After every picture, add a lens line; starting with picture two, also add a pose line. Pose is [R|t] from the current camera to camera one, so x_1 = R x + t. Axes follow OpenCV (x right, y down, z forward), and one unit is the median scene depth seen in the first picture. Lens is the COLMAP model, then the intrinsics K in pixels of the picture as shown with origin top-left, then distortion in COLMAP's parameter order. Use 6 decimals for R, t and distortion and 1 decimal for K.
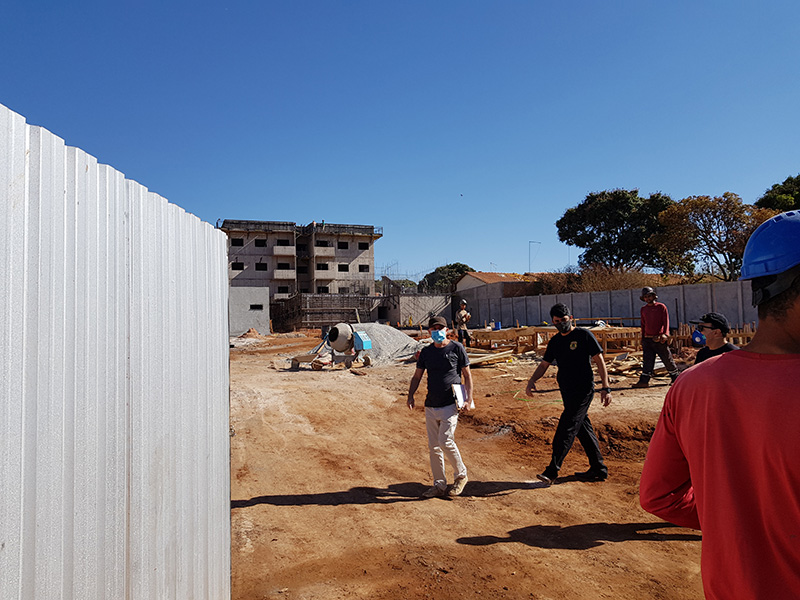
lens RADIAL K [[565.3, 0, 368.3], [0, 565.3, 301.2], [0, 0, 1]] dist [0.186211, 0.000213]
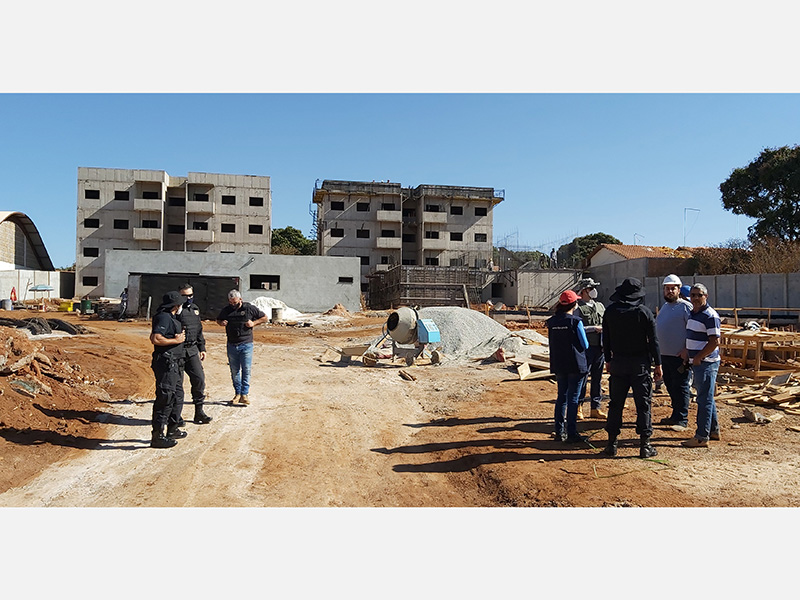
lens RADIAL K [[611.7, 0, 414.6], [0, 611.7, 283.1], [0, 0, 1]] dist [0.084363, -0.001931]
pose [[0.988185, 0.031615, -0.149971, 0.038100], [-0.029017, 0.999389, 0.019478, -0.004633], [0.150495, -0.014897, 0.988499, 0.070456]]
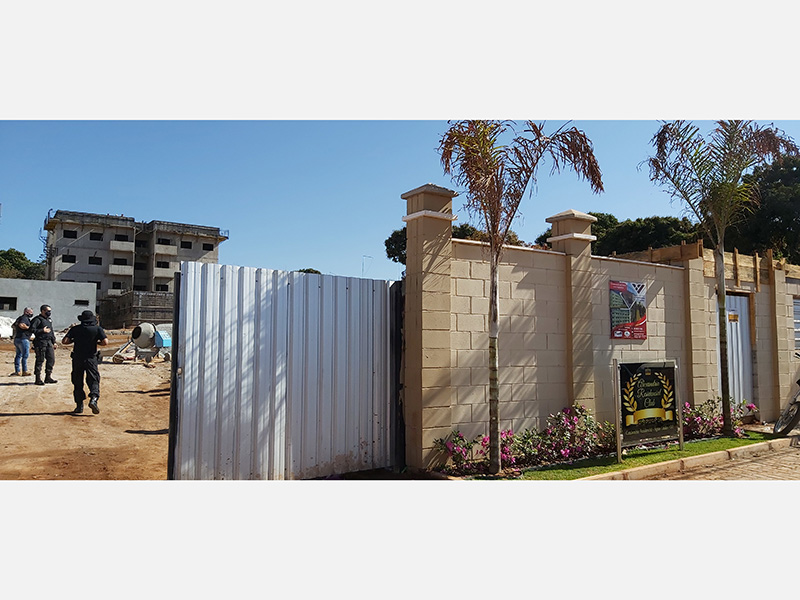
lens RADIAL K [[585.8, 0, 401.7], [0, 585.8, 290.2], [0, 0, 1]] dist [-0.003144, -0.004186]
pose [[0.961735, 0.057817, 0.267810, 0.053004], [-0.051692, 0.998216, -0.029872, -0.007427], [-0.269060, 0.014885, 0.963008, -0.109273]]
